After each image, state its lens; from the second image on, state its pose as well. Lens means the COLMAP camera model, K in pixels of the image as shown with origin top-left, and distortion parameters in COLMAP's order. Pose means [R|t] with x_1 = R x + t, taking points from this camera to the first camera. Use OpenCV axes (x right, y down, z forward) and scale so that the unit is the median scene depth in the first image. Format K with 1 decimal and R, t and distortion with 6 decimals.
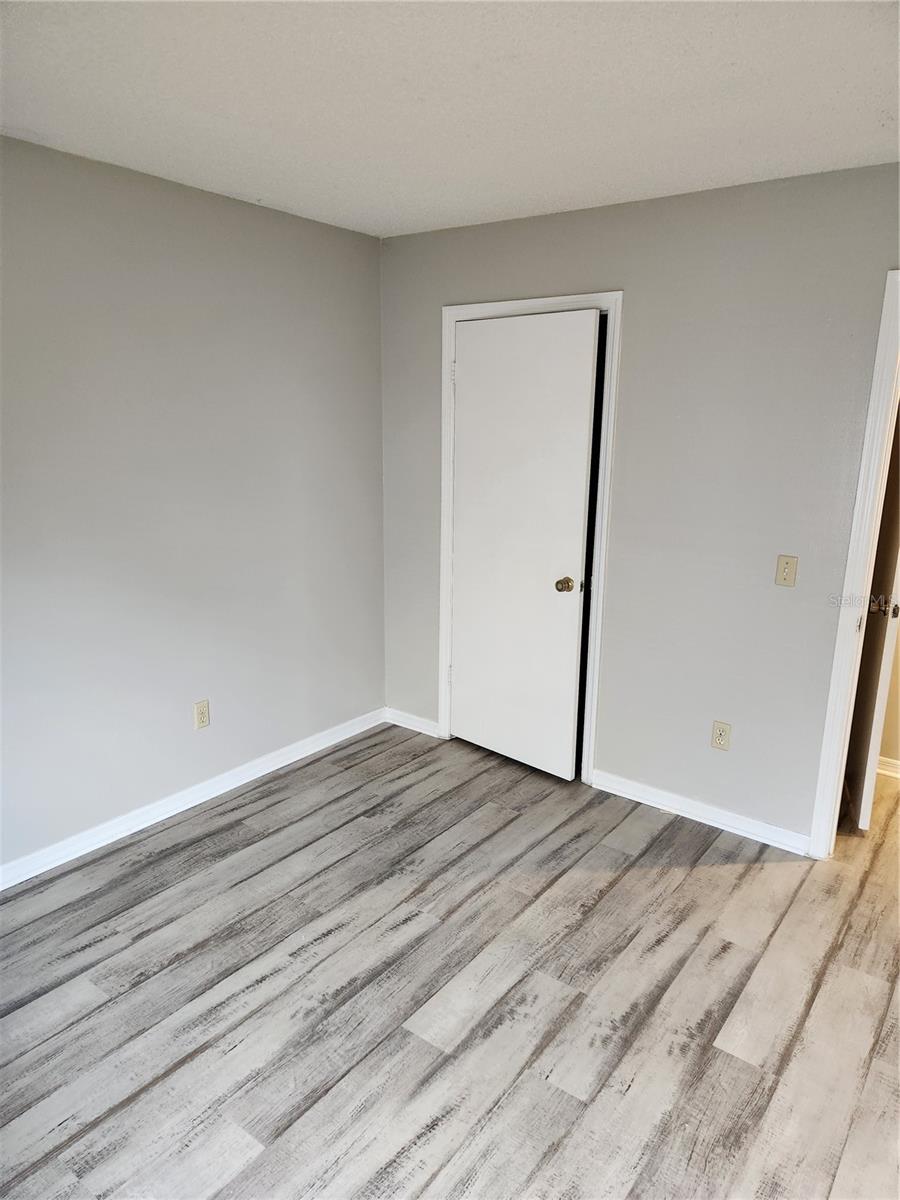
lens RADIAL K [[807.2, 0, 457.1], [0, 807.2, 603.0], [0, 0, 1]] dist [0.048707, -0.049922]
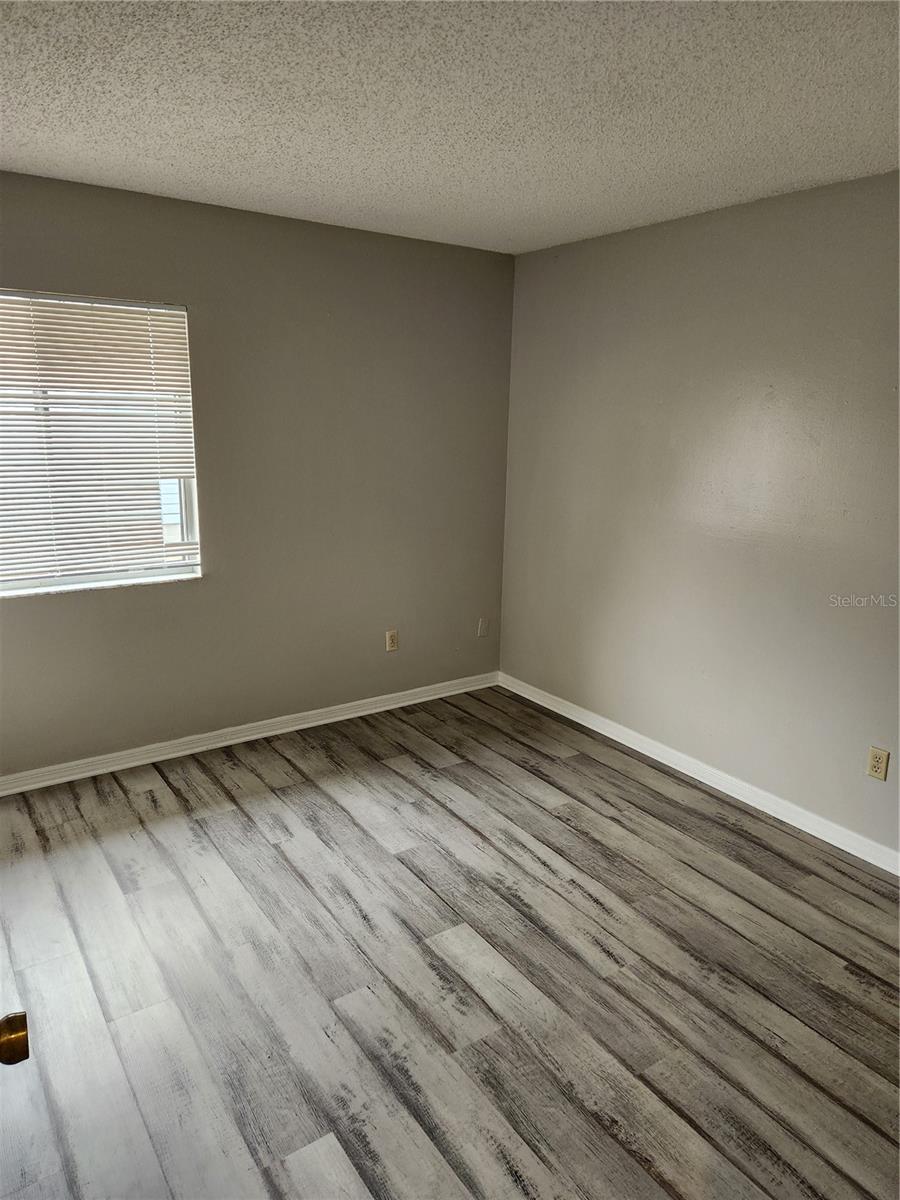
lens RADIAL K [[807.2, 0, 457.1], [0, 807.2, 603.0], [0, 0, 1]] dist [0.048707, -0.049922]
pose [[-0.325312, 0.202607, -0.923646, 0.856987], [-0.250680, 0.923350, 0.290833, -0.232894], [0.911774, 0.326151, -0.249588, 1.035309]]
